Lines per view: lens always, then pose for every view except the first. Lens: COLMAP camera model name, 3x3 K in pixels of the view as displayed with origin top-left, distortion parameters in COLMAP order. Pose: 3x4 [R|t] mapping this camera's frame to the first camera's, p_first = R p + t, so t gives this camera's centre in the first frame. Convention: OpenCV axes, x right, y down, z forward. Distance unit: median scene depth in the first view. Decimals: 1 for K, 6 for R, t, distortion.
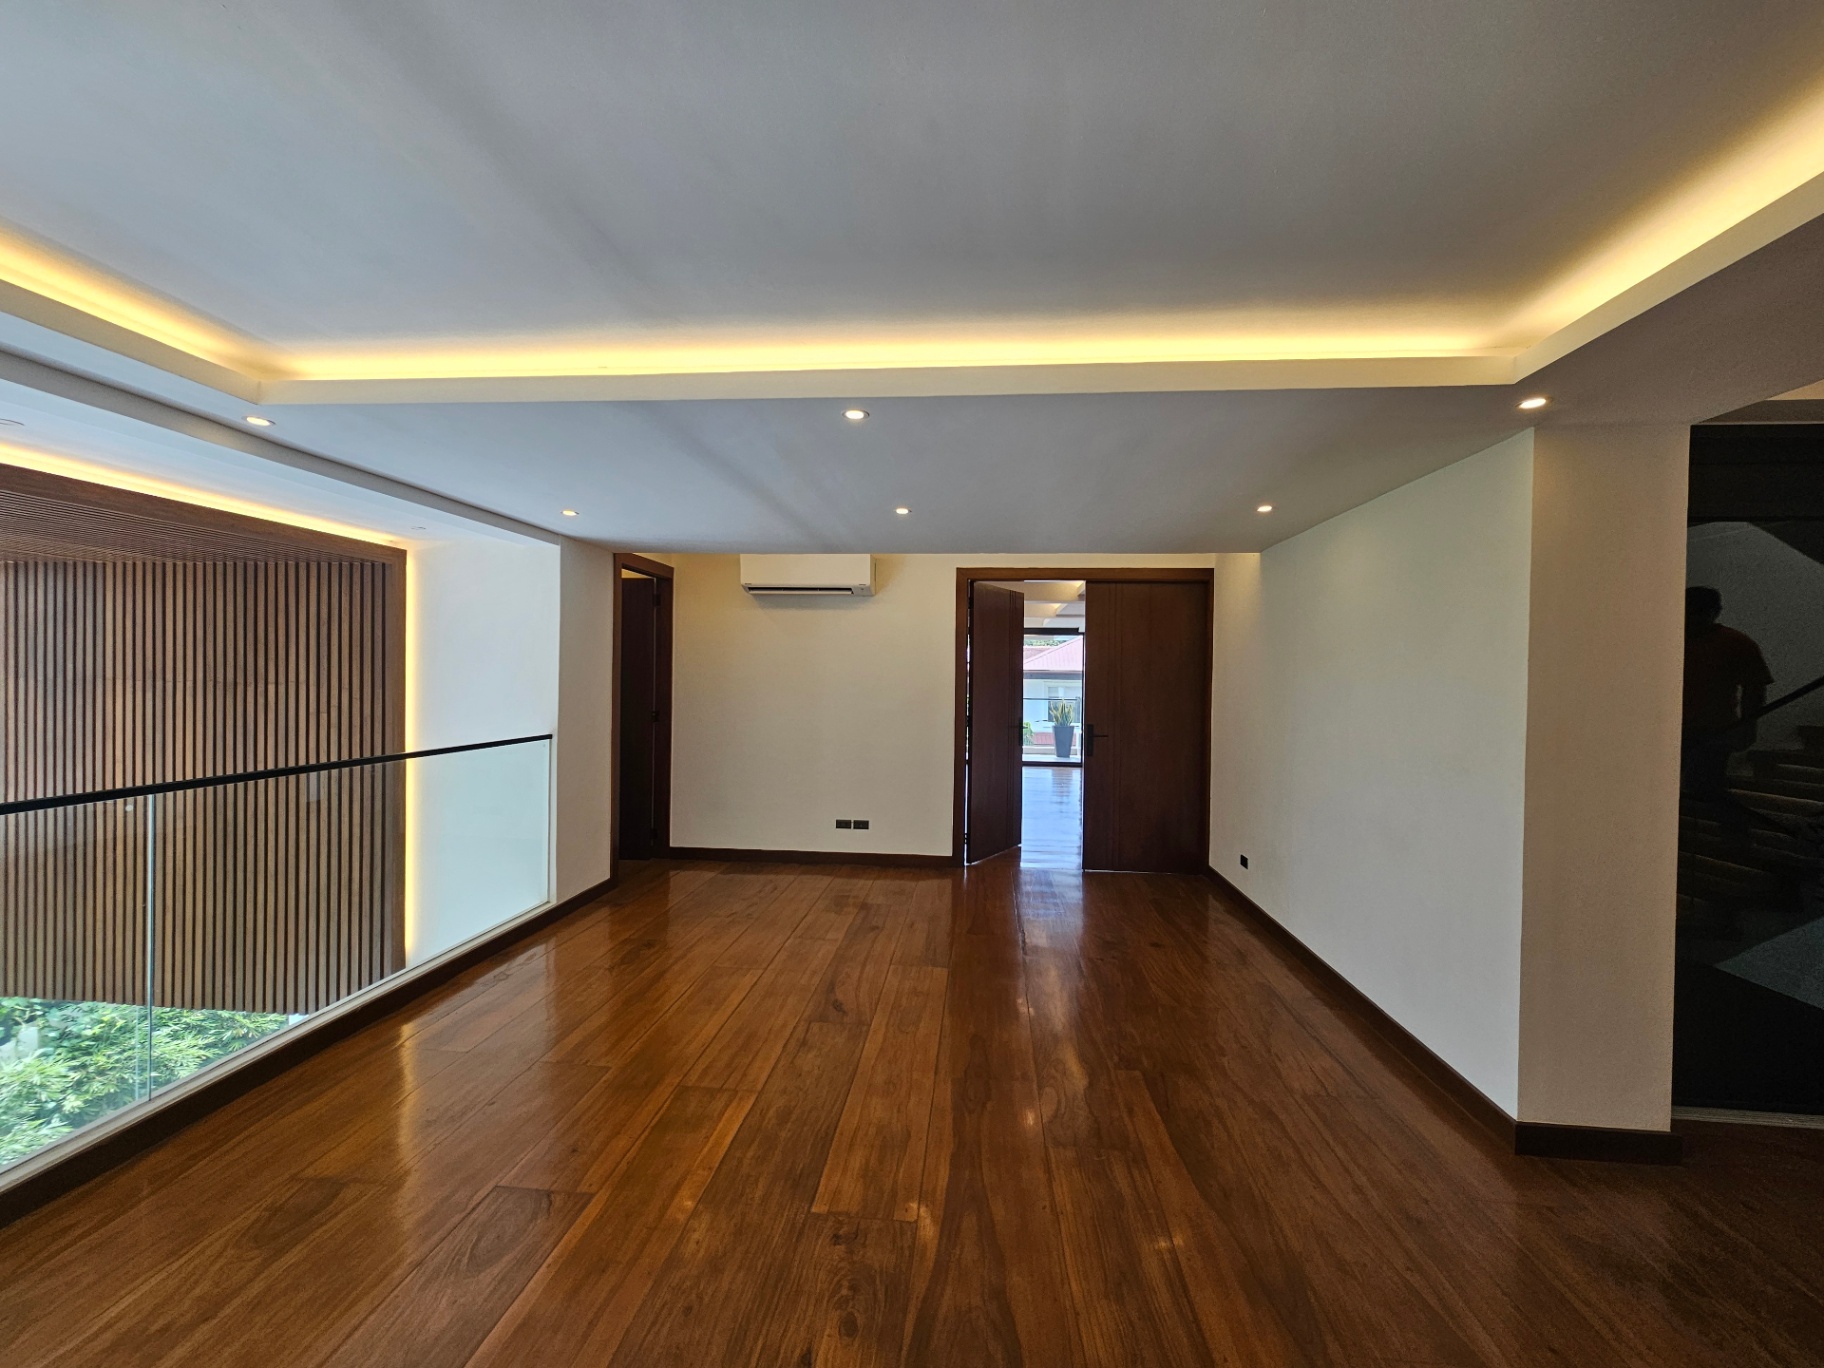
lens RADIAL K [[737.9, 0, 913.9], [0, 737.9, 679.7], [0, 0, 1]] dist [0.001494, 0.000240]
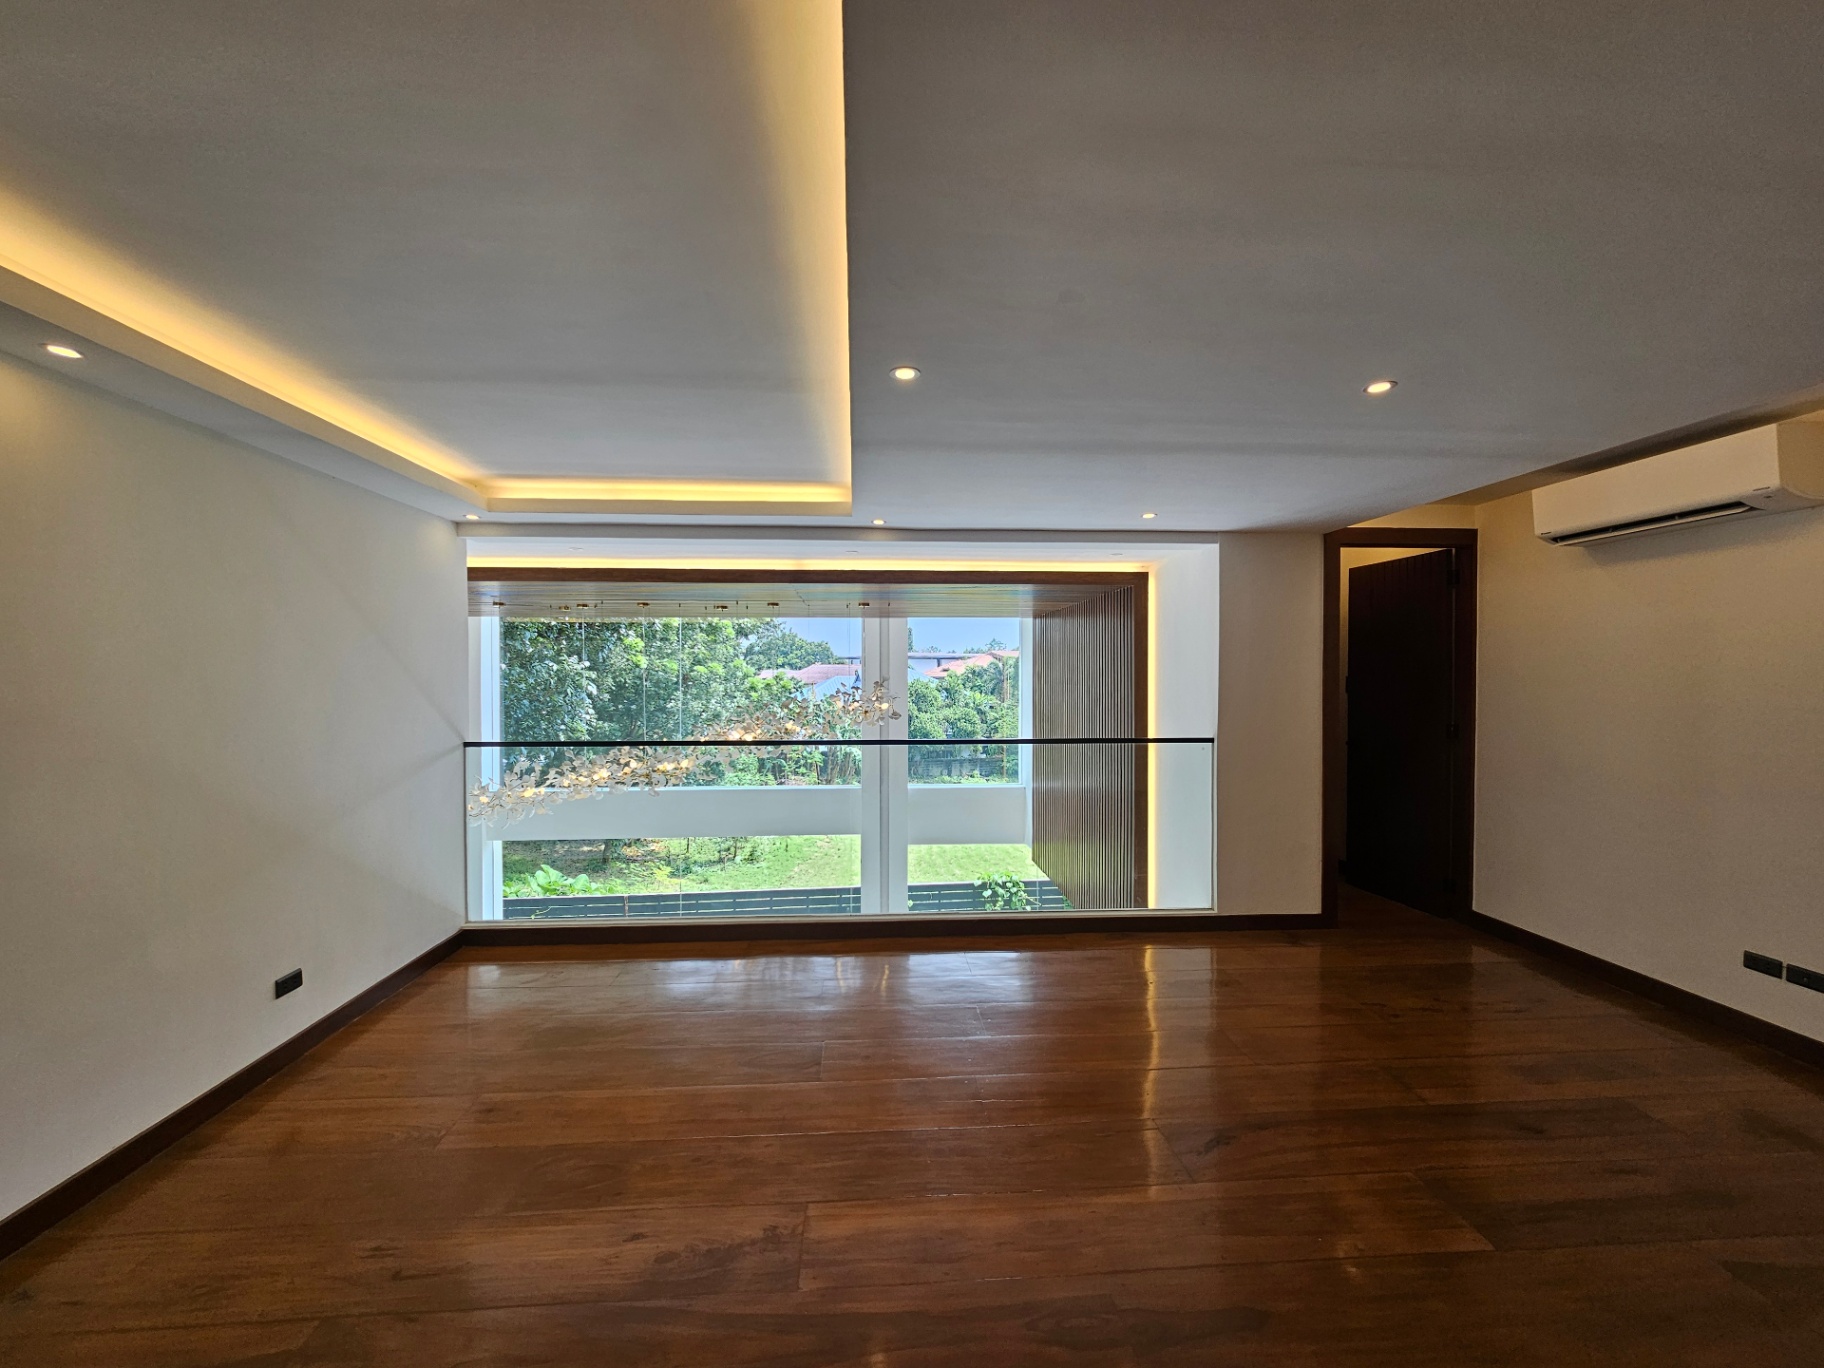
lens RADIAL K [[737.9, 0, 912.1], [0, 737.9, 686.1], [0, 0, 1]] dist [0.001494, 0.000240]
pose [[0.174438, 0.001611, -0.984667, 0.393226], [-0.001538, 0.999998, 0.001364, 0.004569], [0.984667, 0.001276, 0.174440, 0.428191]]
